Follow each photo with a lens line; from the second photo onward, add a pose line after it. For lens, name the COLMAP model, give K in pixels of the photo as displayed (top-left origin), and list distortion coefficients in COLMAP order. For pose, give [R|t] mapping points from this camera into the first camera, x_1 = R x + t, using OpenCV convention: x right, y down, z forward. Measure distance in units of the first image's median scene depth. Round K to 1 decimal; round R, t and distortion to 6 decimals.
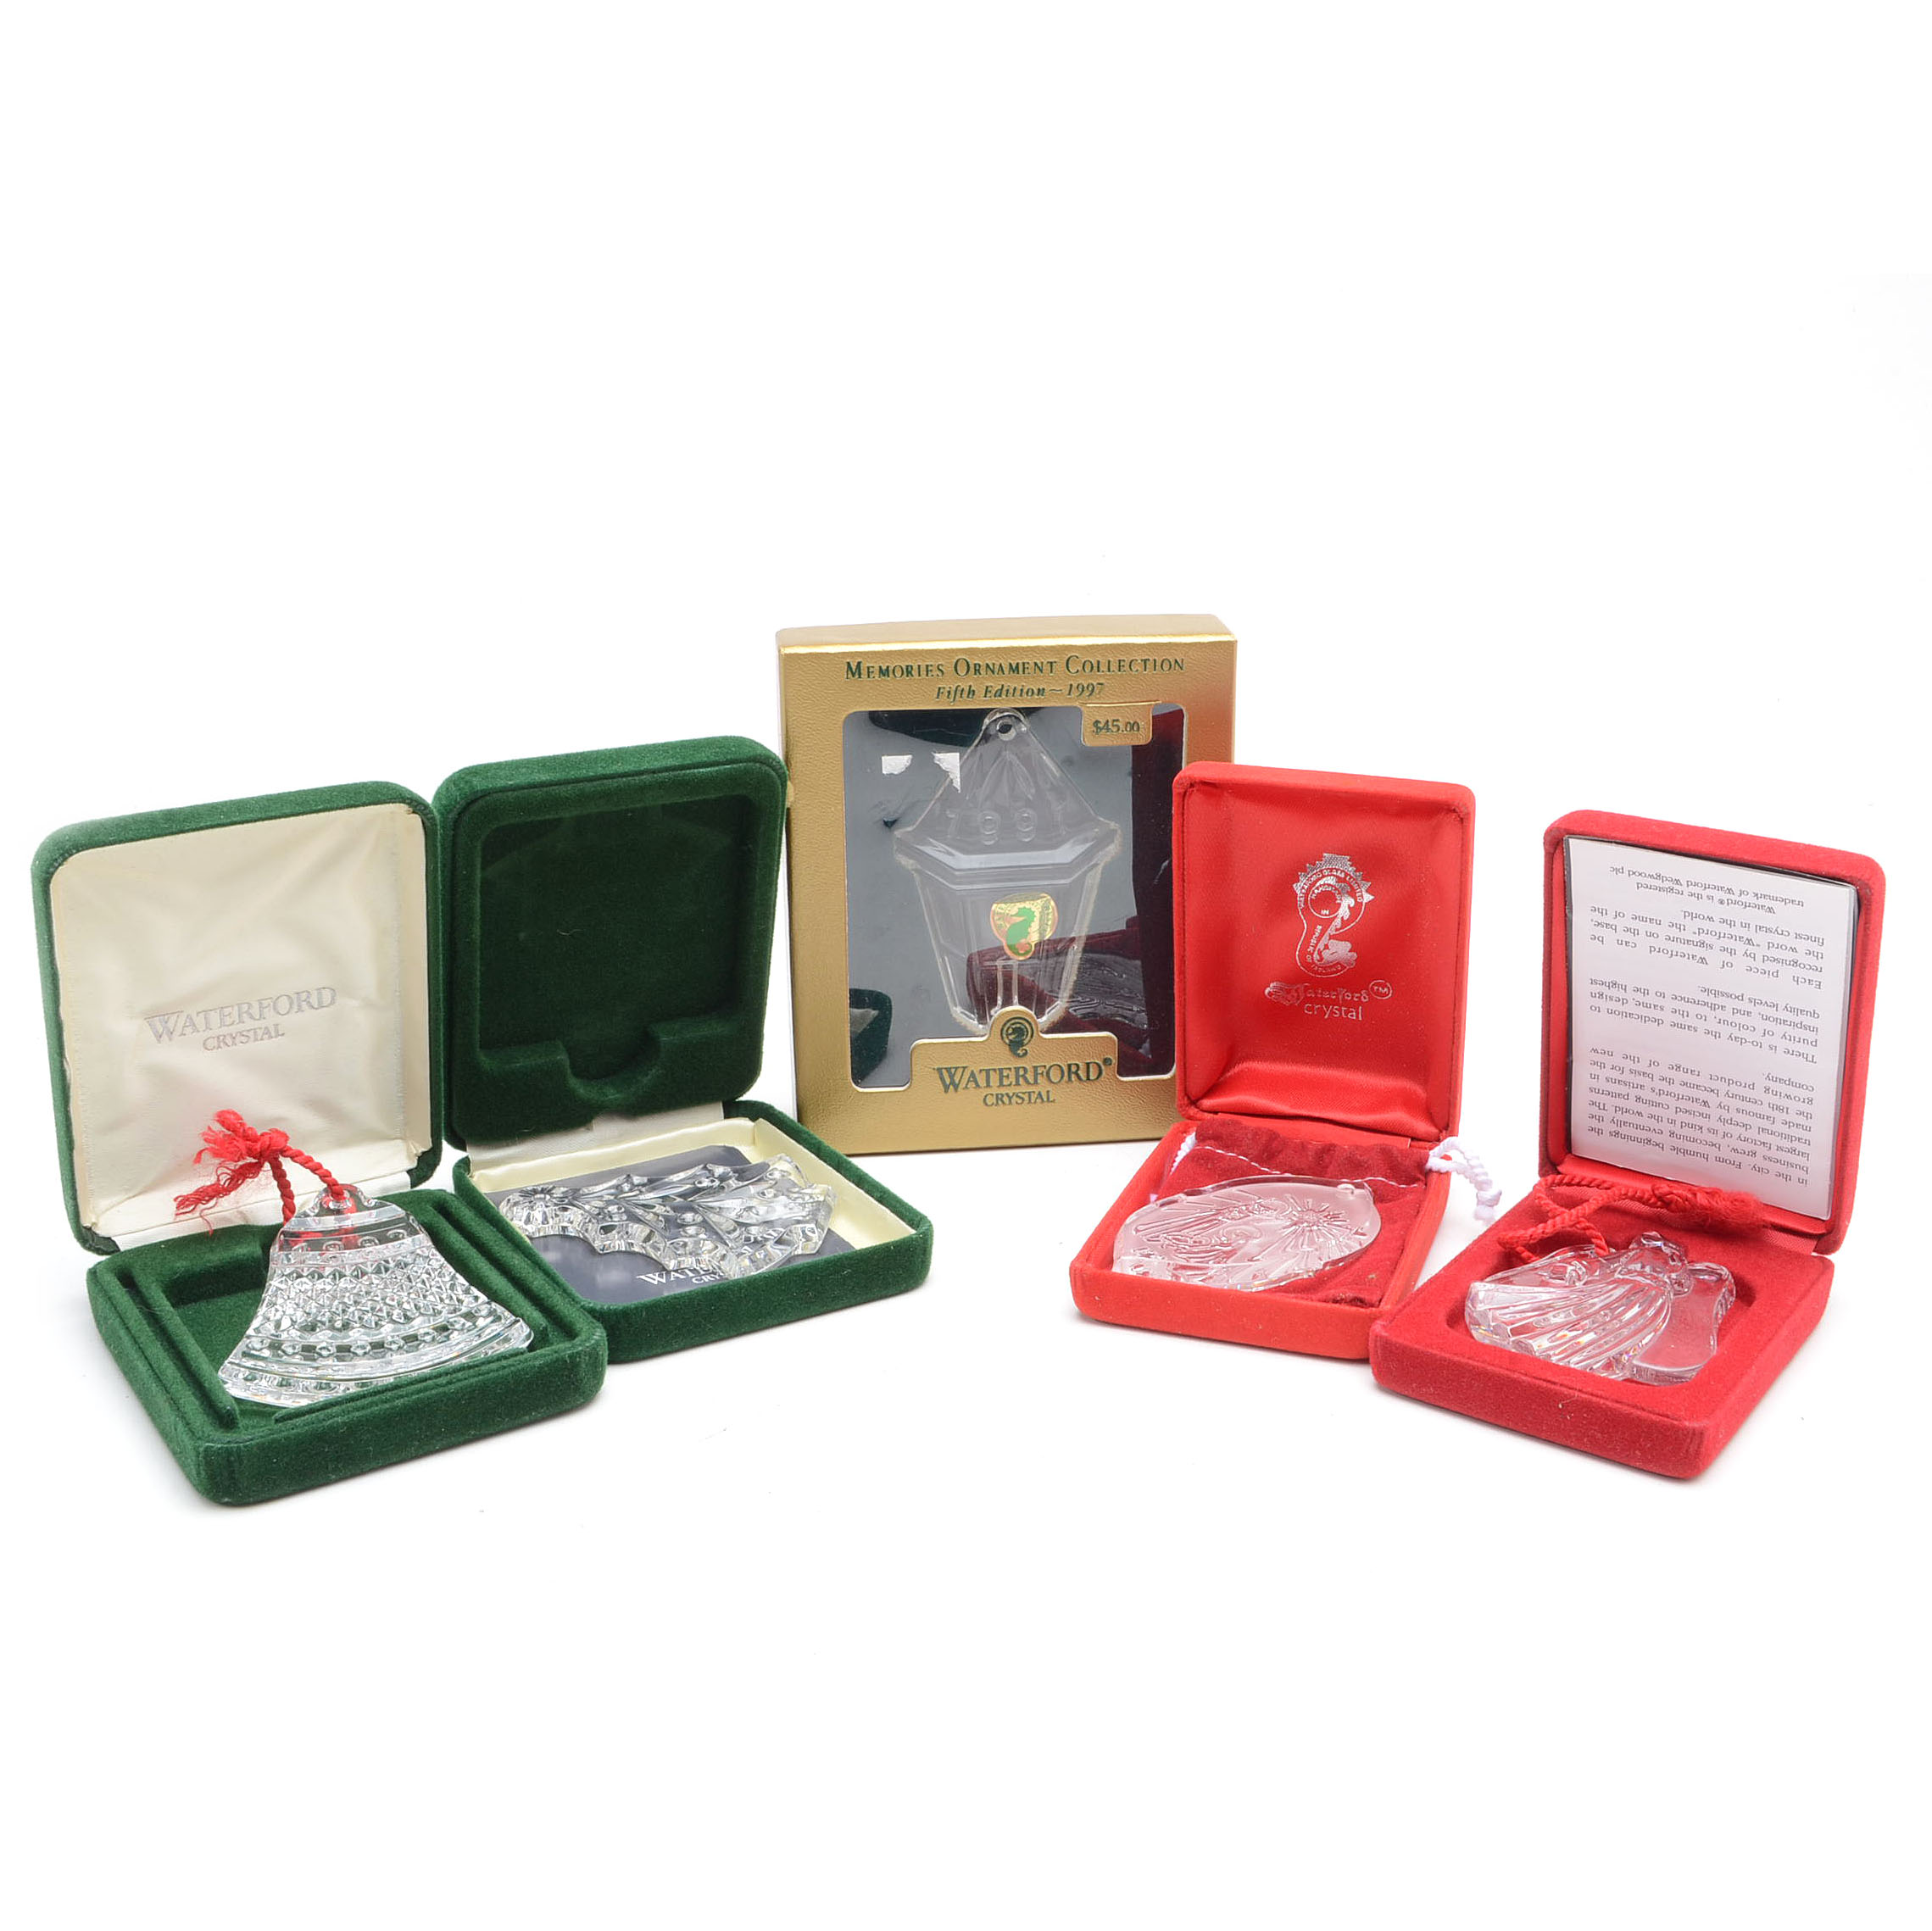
lens RADIAL K [[2697.3, 0, 960.6], [0, 2697.3, 966.2], [0, 0, 1]] dist [-0.181240, 0.000000]
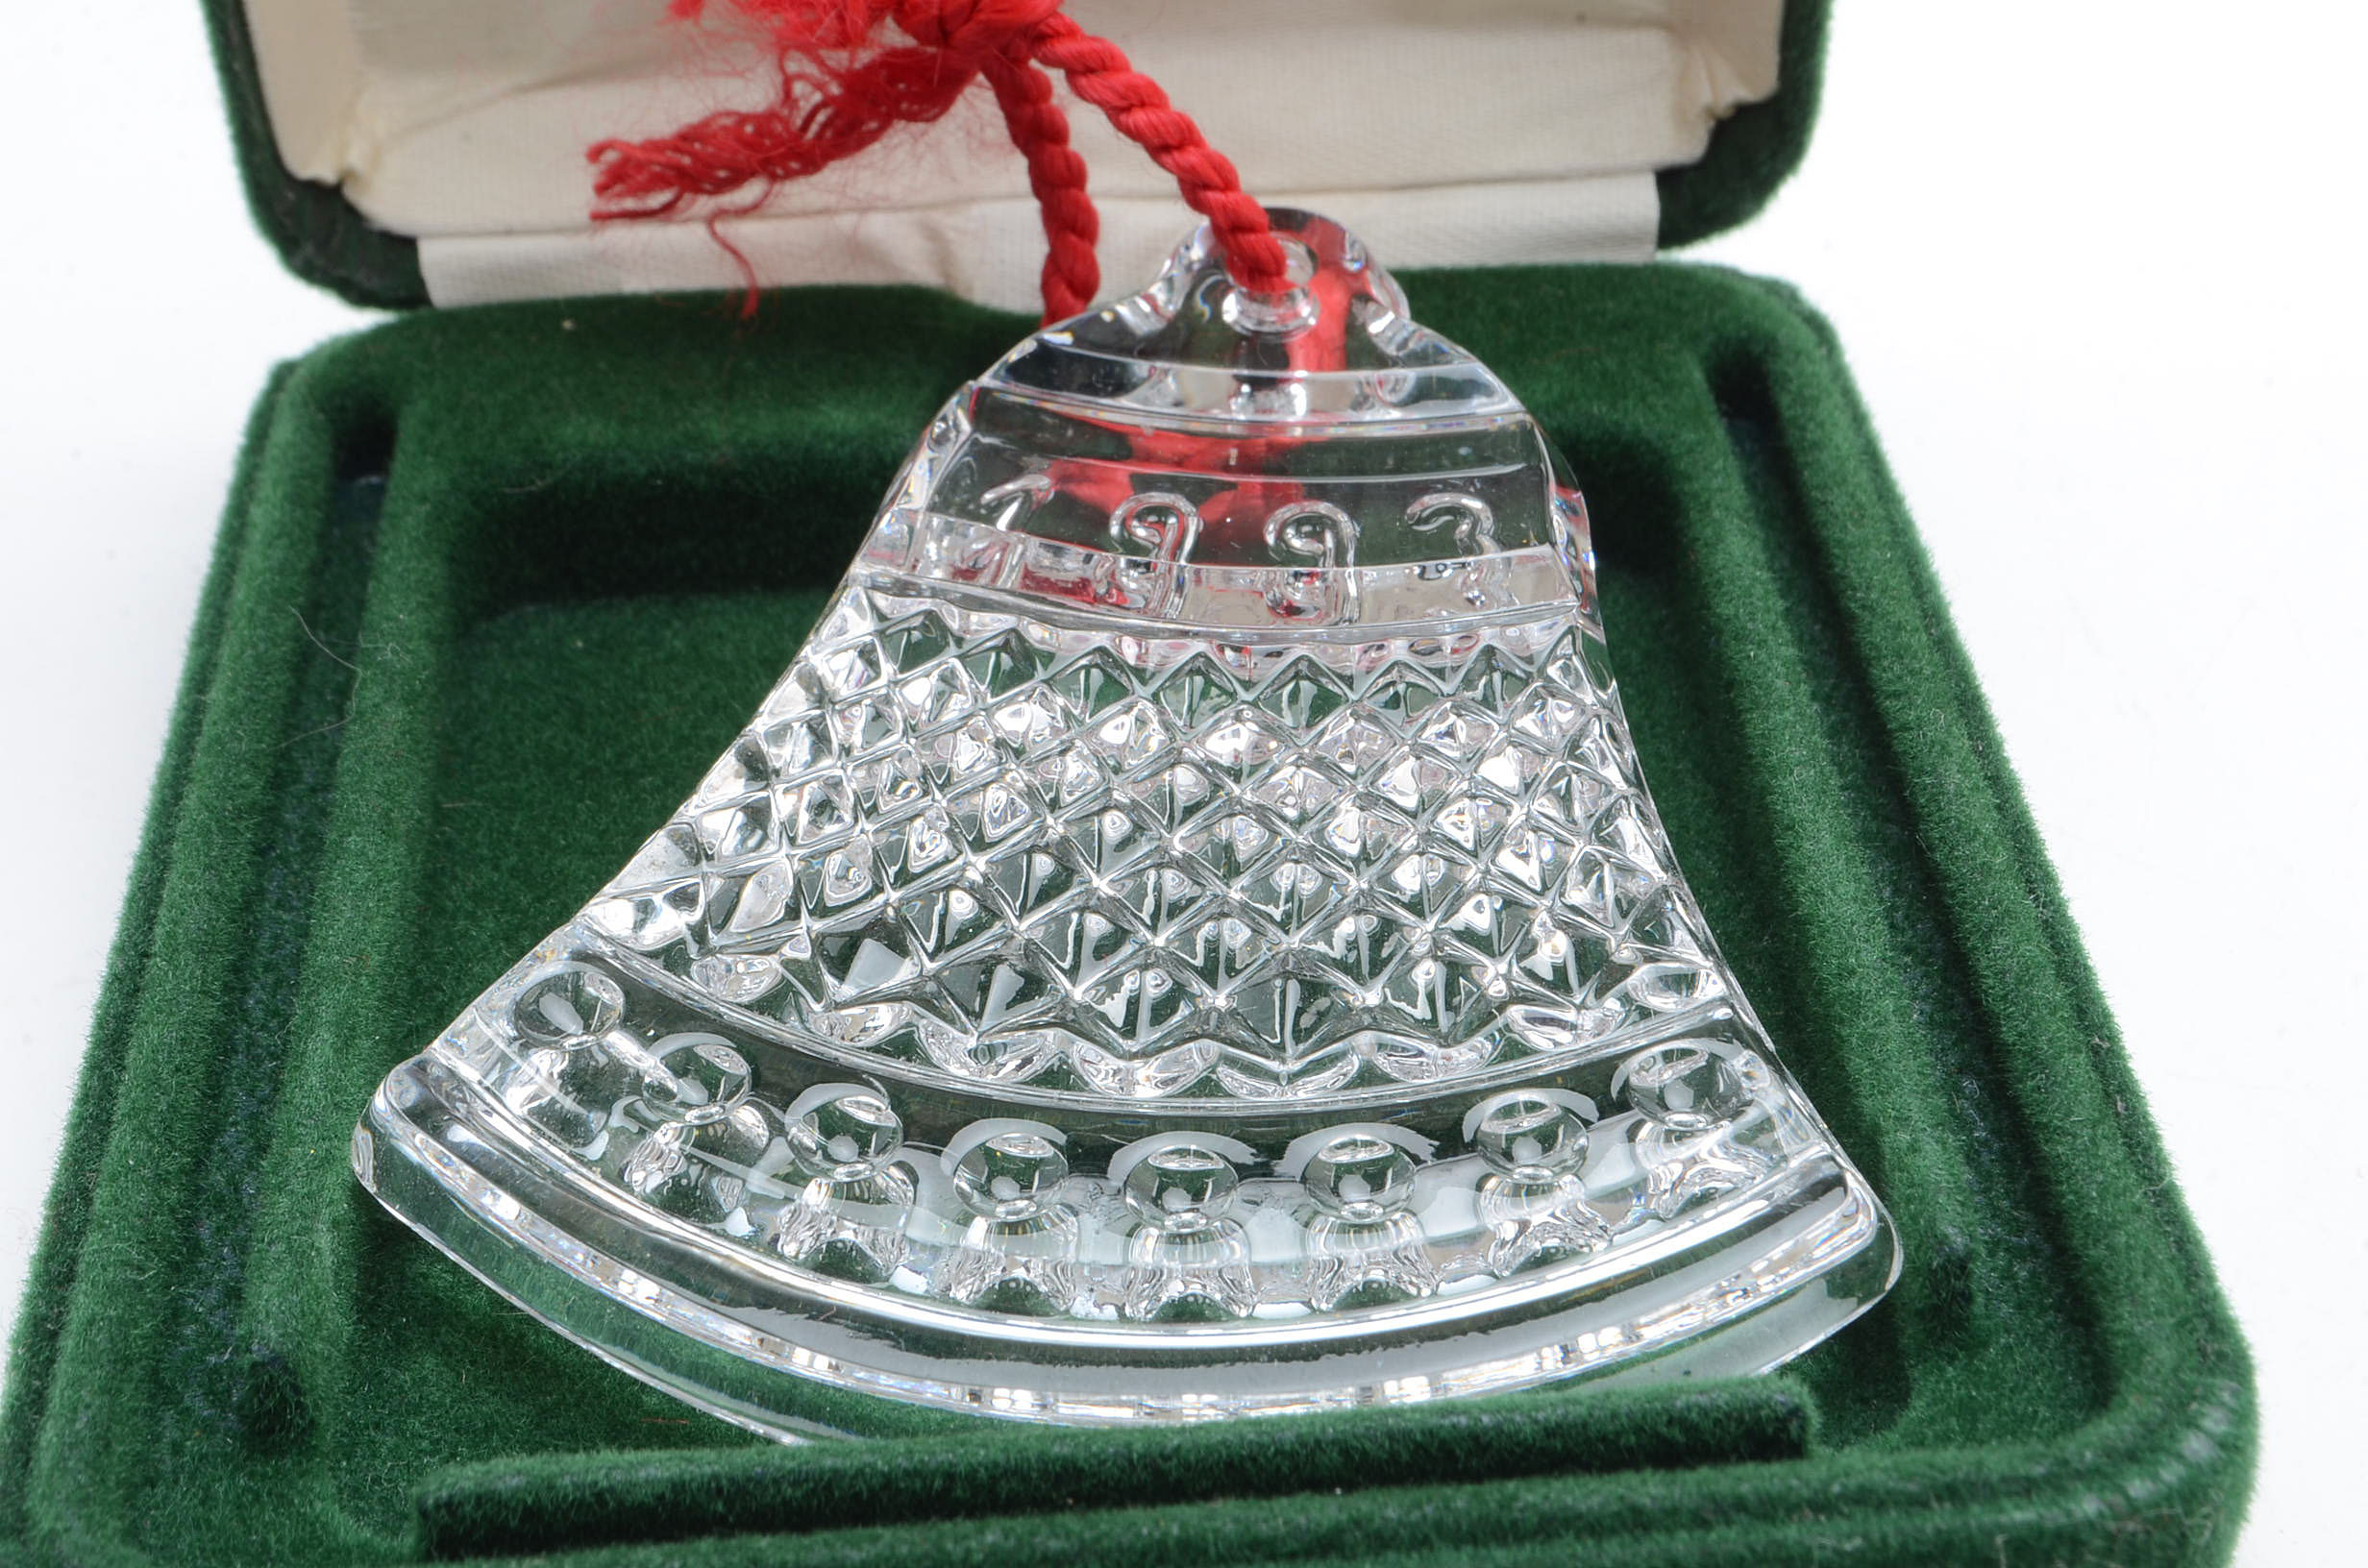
lens RADIAL K [[4218.4, 0, 1263.0], [0, 4218.4, 810.5], [0, 0, 1]] dist [-0.004199, 0.000000]
pose [[0.876869, 0.267120, -0.399684, -0.081249], [-0.117051, 0.925026, 0.361421, 0.000611], [0.466261, -0.270136, 0.842394, 0.696309]]
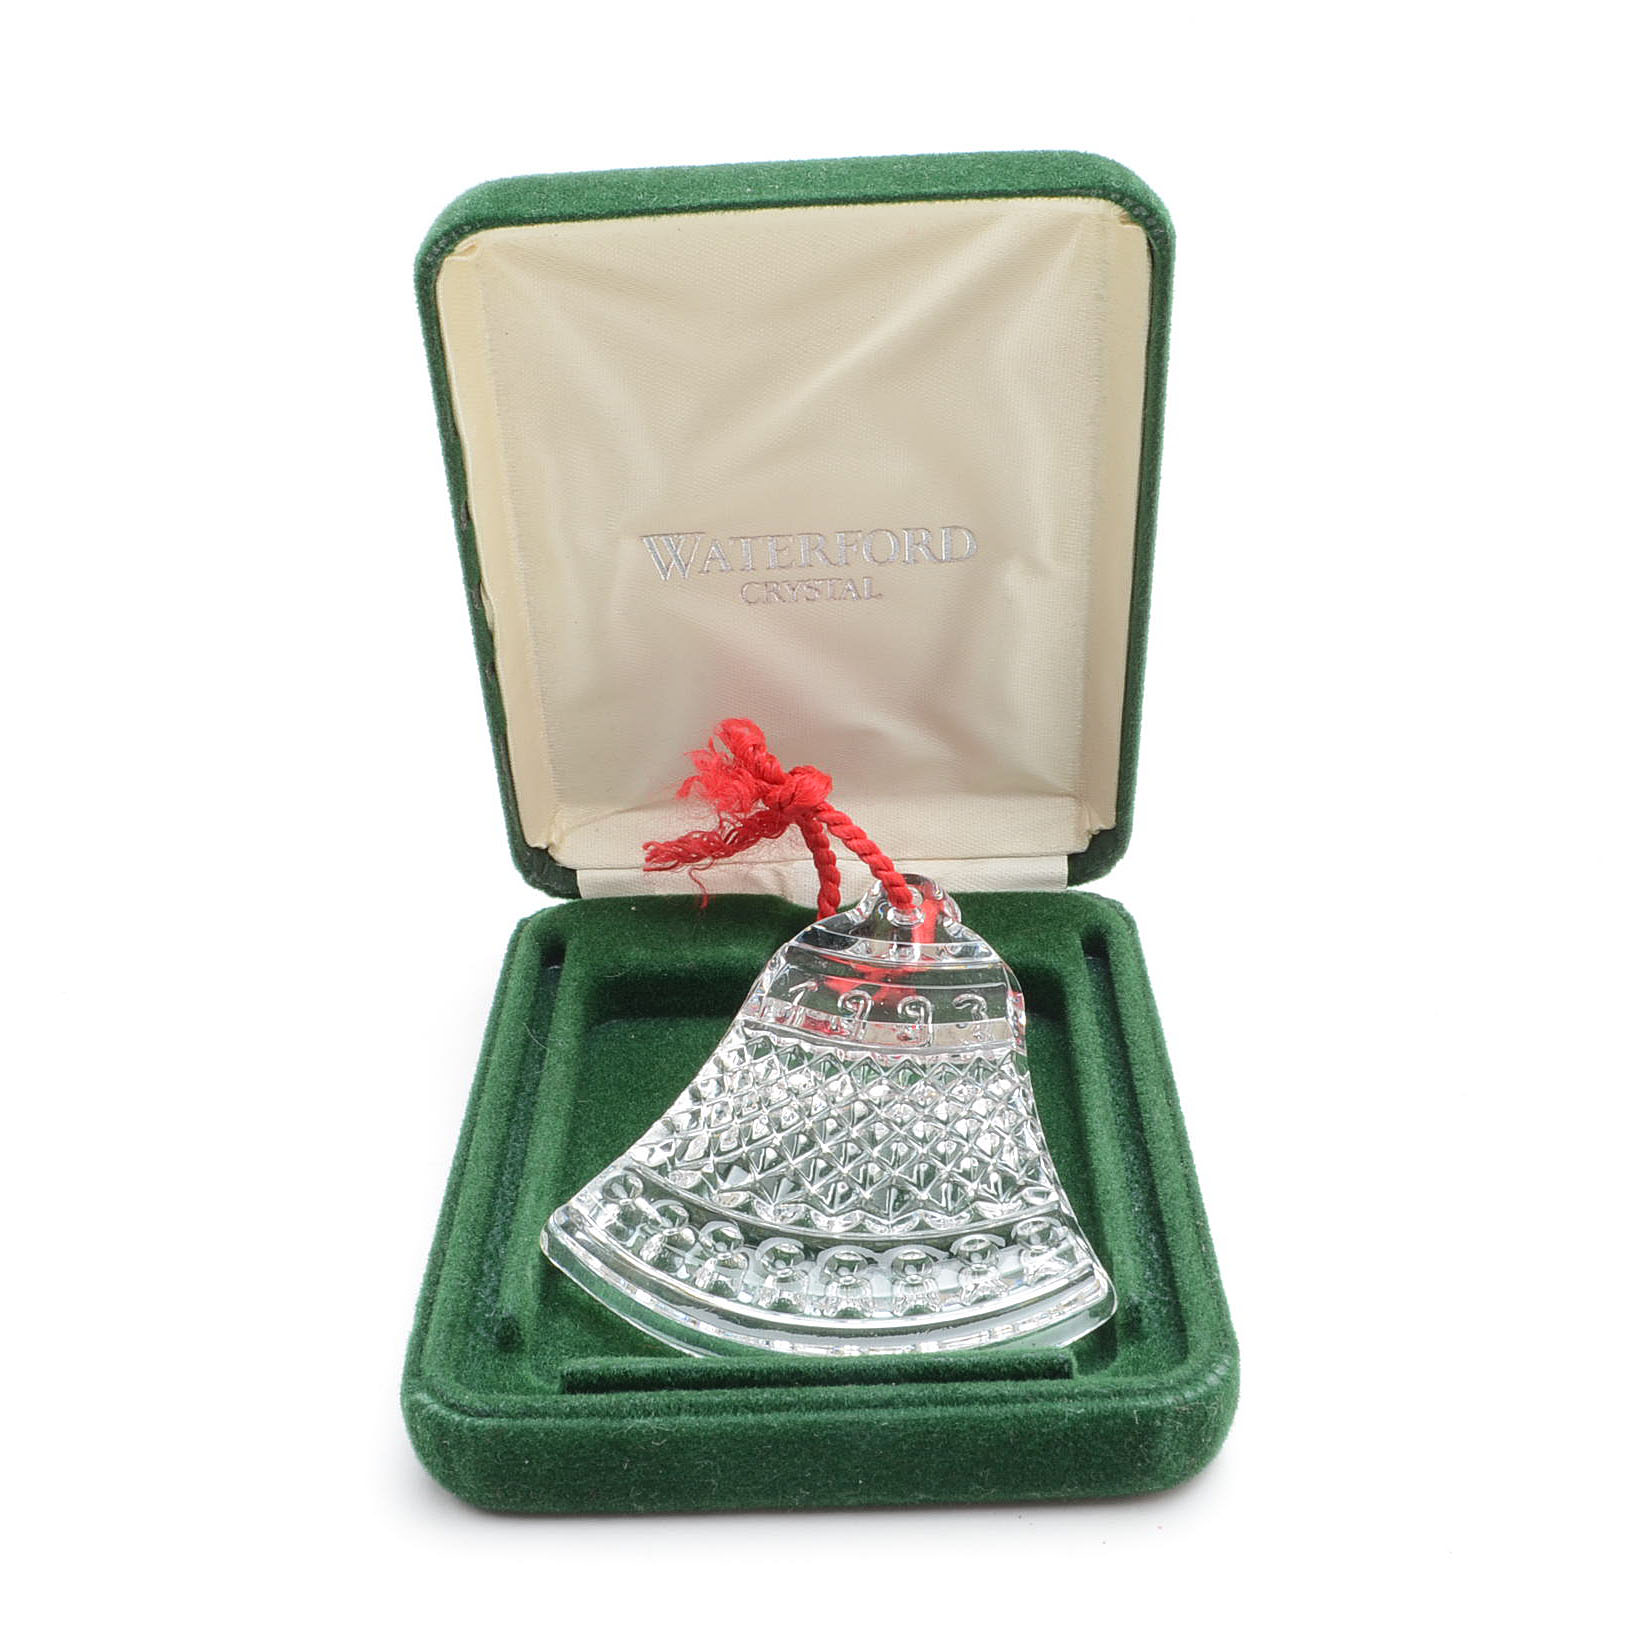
lens RADIAL K [[2024.3, 0, 806.0], [0, 2024.3, 872.5], [0, 0, 1]] dist [-0.093656, 0.000000]
pose [[0.834166, 0.252344, -0.490397, -0.040150], [-0.118105, 0.950291, 0.288095, -0.042317], [0.538719, -0.182401, 0.822503, 0.638677]]
